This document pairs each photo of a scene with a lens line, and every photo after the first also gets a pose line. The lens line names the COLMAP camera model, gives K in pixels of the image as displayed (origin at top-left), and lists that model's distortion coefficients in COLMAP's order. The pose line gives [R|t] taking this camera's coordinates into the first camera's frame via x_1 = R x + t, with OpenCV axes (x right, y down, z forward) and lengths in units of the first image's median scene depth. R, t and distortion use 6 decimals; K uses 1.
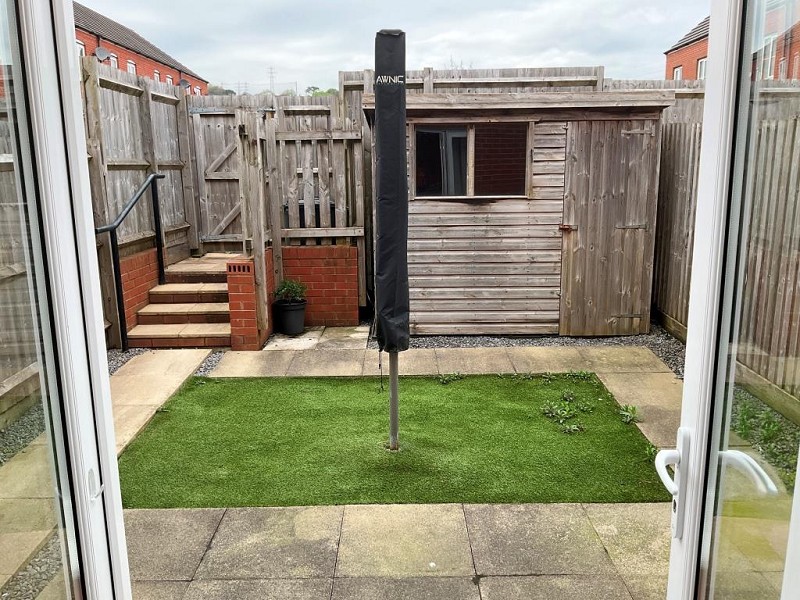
lens RADIAL K [[656.9, 0, 400.0], [0, 656.9, 300.0], [0, 0, 1]] dist [0.050429, -0.114018]
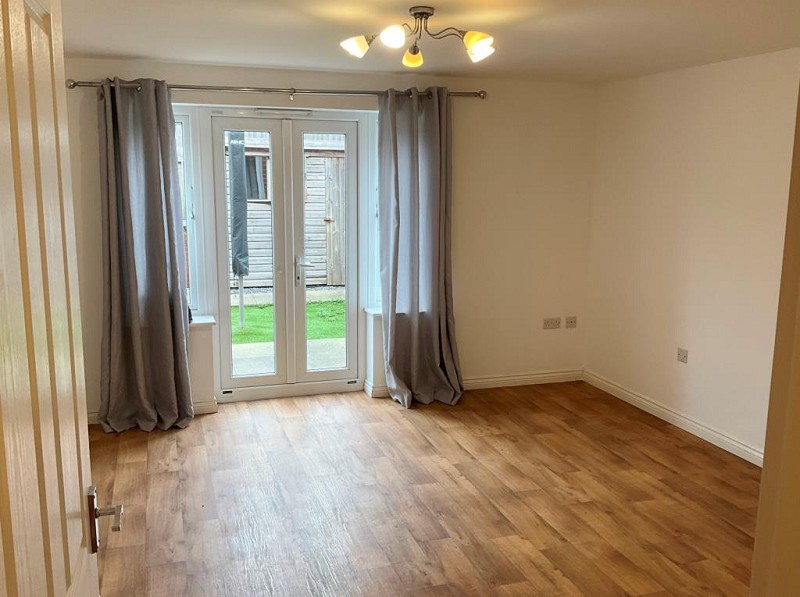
lens RADIAL K [[656.9, 0, 400.0], [0, 656.9, 298.5], [0, 0, 1]] dist [0.050429, -0.114018]
pose [[0.944964, -0.038011, 0.324957, -0.127910], [0.044135, 0.998960, -0.011491, 0.119153], [-0.324183, 0.025200, 0.945659, -0.645132]]
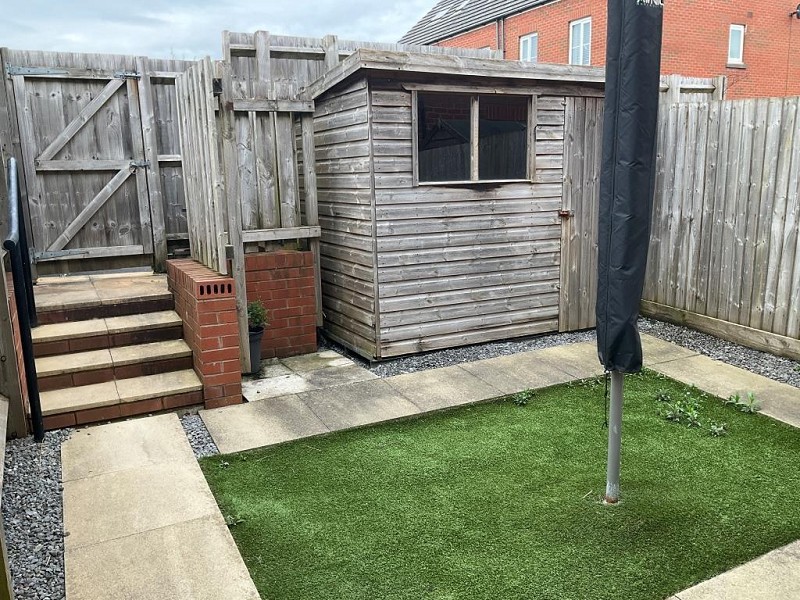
lens RADIAL K [[656.9, 0, 400.0], [0, 656.9, 300.0], [0, 0, 1]] dist [0.050429, -0.114018]
pose [[0.888645, -0.094690, 0.448714, -0.372085], [0.100629, 0.994867, 0.010654, -0.023521], [-0.447420, 0.035686, 0.893612, 0.289726]]
